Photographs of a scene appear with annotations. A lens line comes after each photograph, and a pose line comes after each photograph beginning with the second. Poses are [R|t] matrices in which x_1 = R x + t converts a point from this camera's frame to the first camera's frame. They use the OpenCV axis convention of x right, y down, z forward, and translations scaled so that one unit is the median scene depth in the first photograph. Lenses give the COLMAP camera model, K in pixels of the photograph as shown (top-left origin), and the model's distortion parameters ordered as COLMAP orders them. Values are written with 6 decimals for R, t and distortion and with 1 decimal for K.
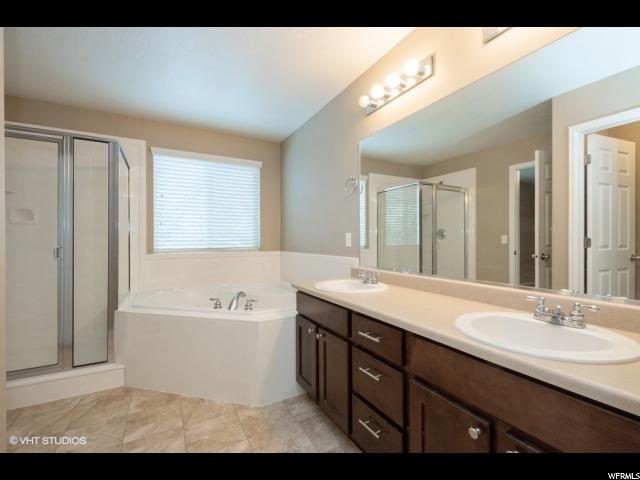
lens RADIAL K [[276.9, 0, 316.5], [0, 276.9, 237.5], [0, 0, 1]] dist [0.002408, -0.000083]
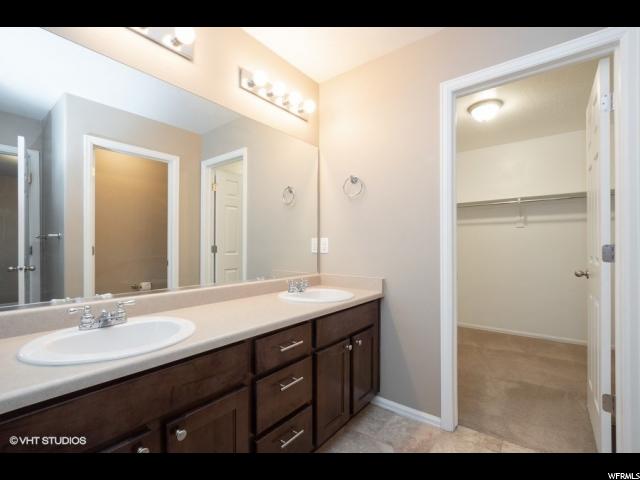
lens RADIAL K [[276.9, 0, 316.1], [0, 276.9, 245.1], [0, 0, 1]] dist [0.002408, -0.000083]
pose [[-0.346036, -0.002655, 0.938218, -0.736184], [-0.004546, 0.999989, 0.001153, 0.005124], [-0.938210, -0.003866, -0.346044, 1.239043]]
